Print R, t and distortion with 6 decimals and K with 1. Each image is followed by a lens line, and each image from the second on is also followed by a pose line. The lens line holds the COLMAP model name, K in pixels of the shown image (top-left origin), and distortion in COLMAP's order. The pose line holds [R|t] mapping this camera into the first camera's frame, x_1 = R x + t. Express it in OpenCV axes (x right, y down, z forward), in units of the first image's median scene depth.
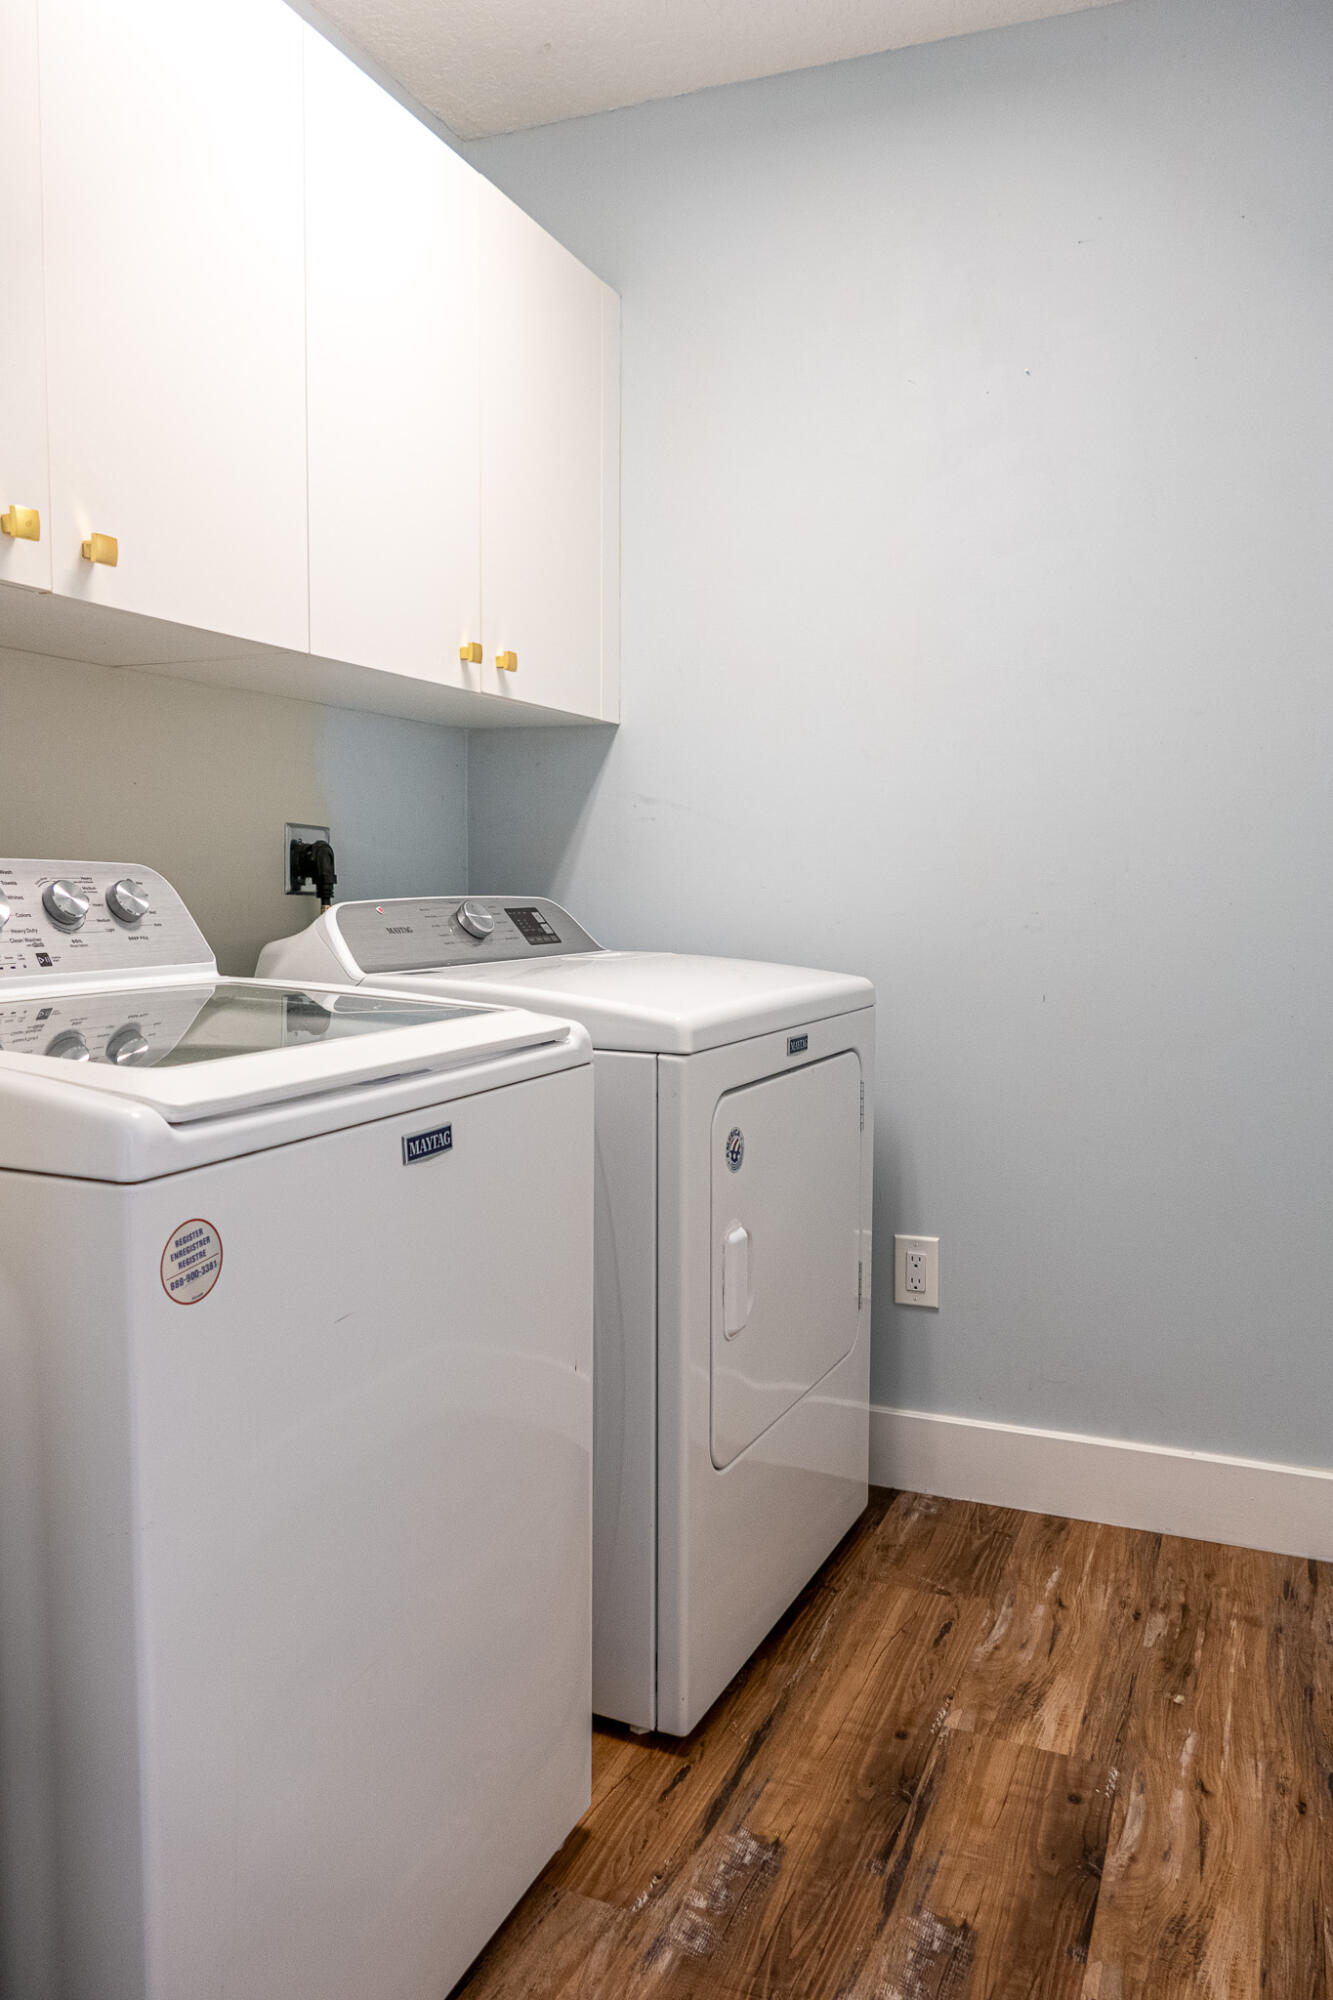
lens RADIAL K [[1428.4, 0, 665.3], [0, 1428.4, 1001.2], [0, 0, 1]] dist [-0.017615, 0.012720]
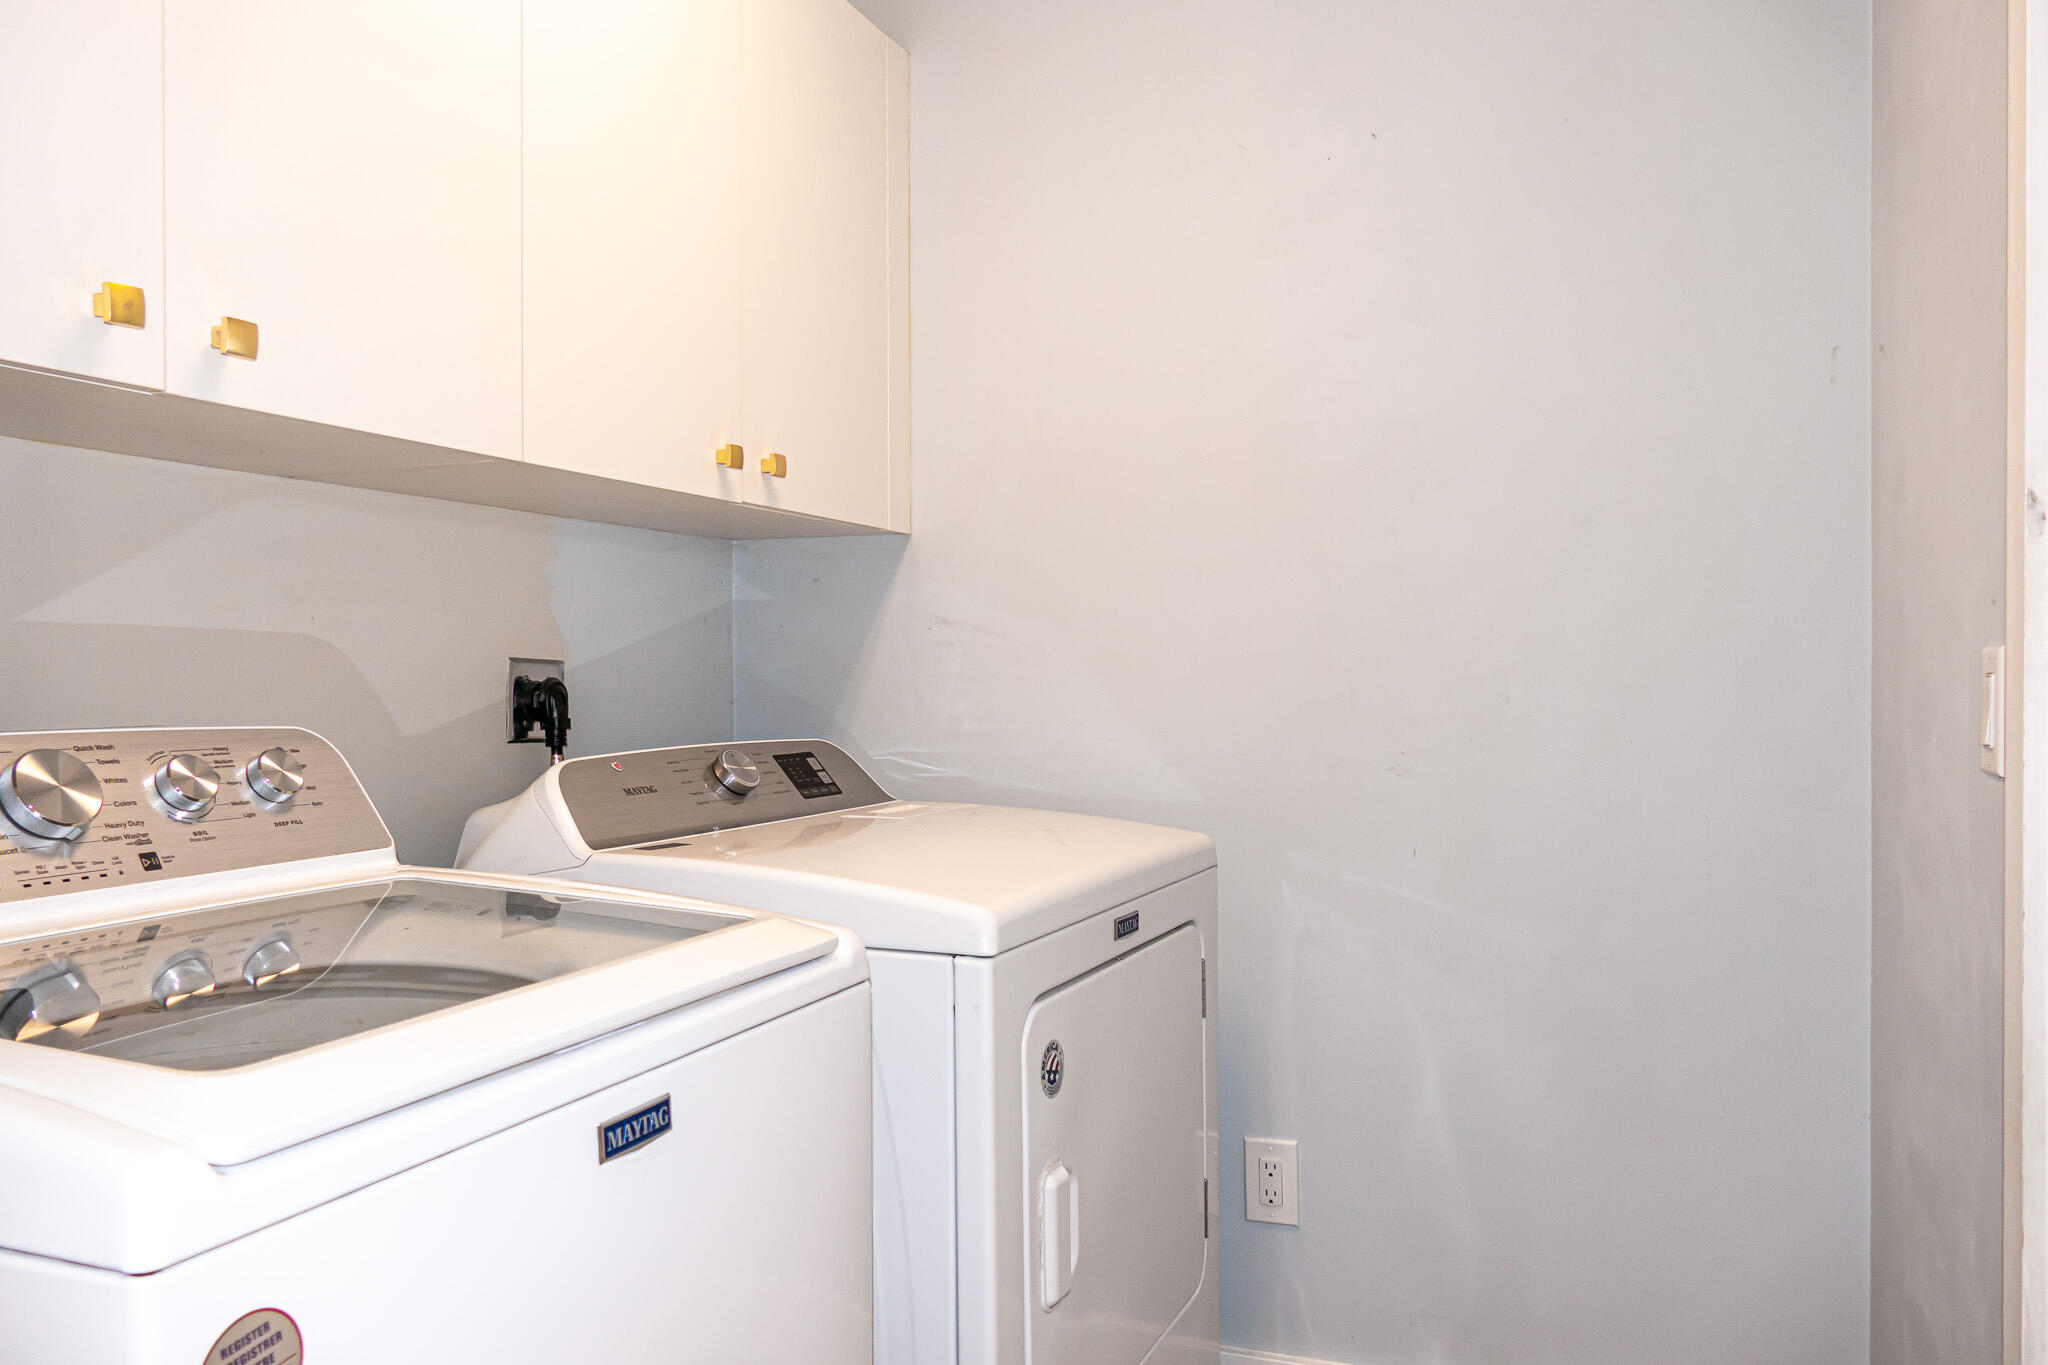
lens RADIAL K [[1462.7, 0, 1024.4], [0, 1462.7, 680.5], [0, 0, 1]] dist [-0.017615, 0.012720]
pose [[0.999406, -0.011227, 0.032577, 0.008154], [0.013596, 0.997206, -0.073448, -0.048188], [-0.031661, 0.073847, 0.996767, 0.150634]]
